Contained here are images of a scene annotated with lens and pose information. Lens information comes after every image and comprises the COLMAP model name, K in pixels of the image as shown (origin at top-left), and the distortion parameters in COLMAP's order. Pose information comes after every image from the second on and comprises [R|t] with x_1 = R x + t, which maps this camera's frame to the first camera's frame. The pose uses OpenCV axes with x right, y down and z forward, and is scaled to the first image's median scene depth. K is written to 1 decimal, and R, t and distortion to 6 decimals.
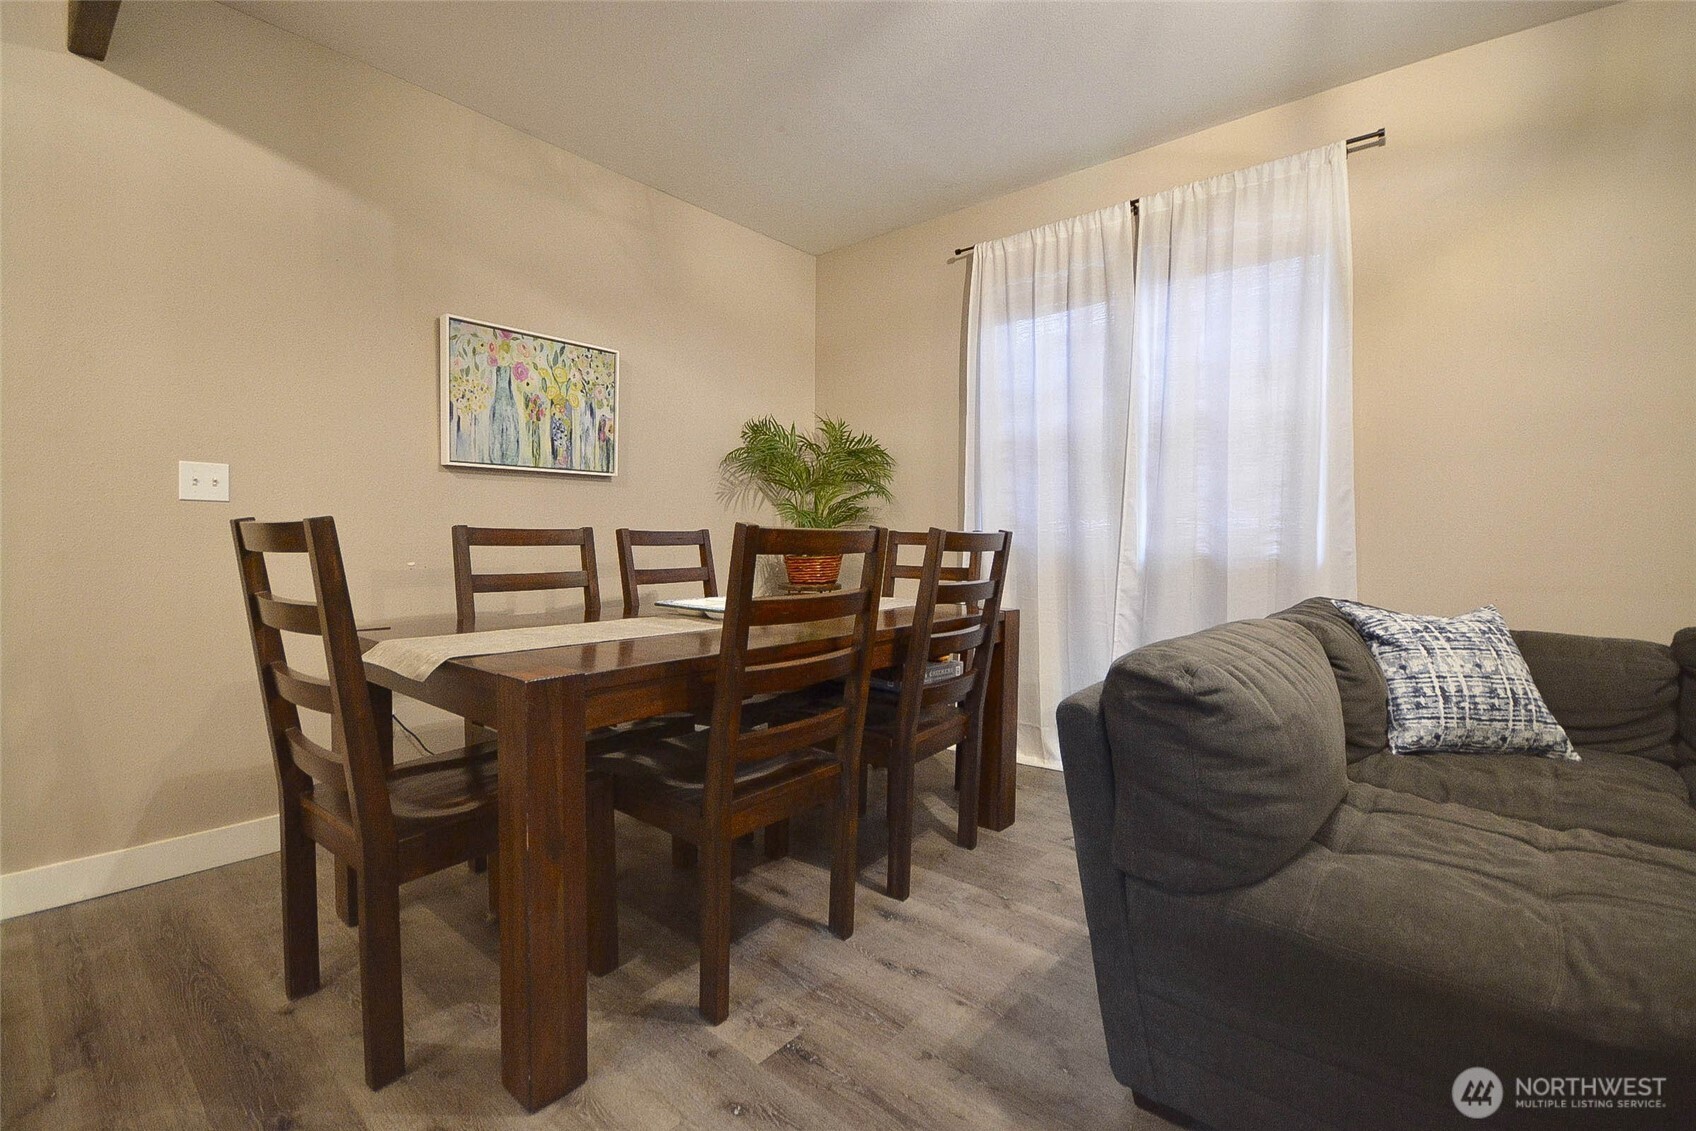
lens RADIAL K [[735.0, 0, 855.7], [0, 735.0, 562.4], [0, 0, 1]] dist [-0.002319, -0.000186]
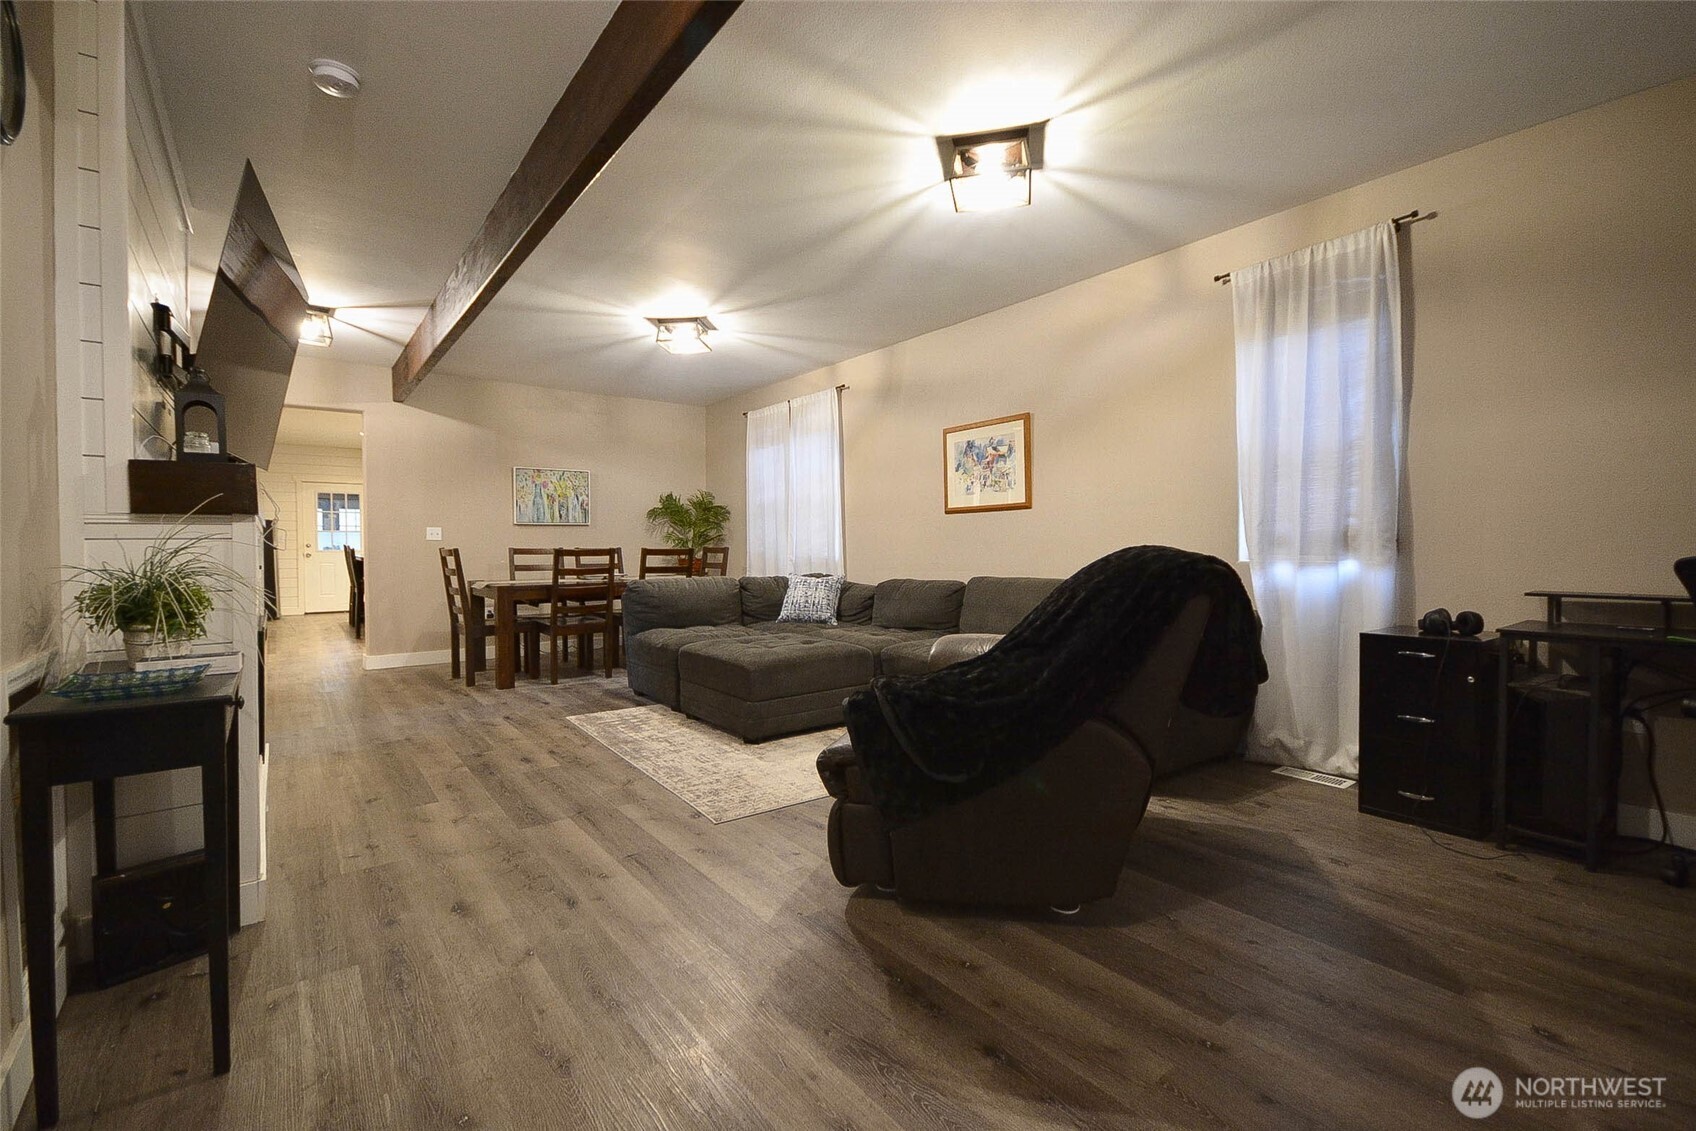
lens RADIAL K [[749.3, 0, 849.6], [0, 749.3, 560.0], [0, 0, 1]] dist [0.028410, -0.000163]
pose [[0.974214, -0.007022, -0.225516, 1.116149], [0.003108, 0.999838, -0.017706, 0.041935], [0.225604, 0.016549, 0.974079, -1.238816]]
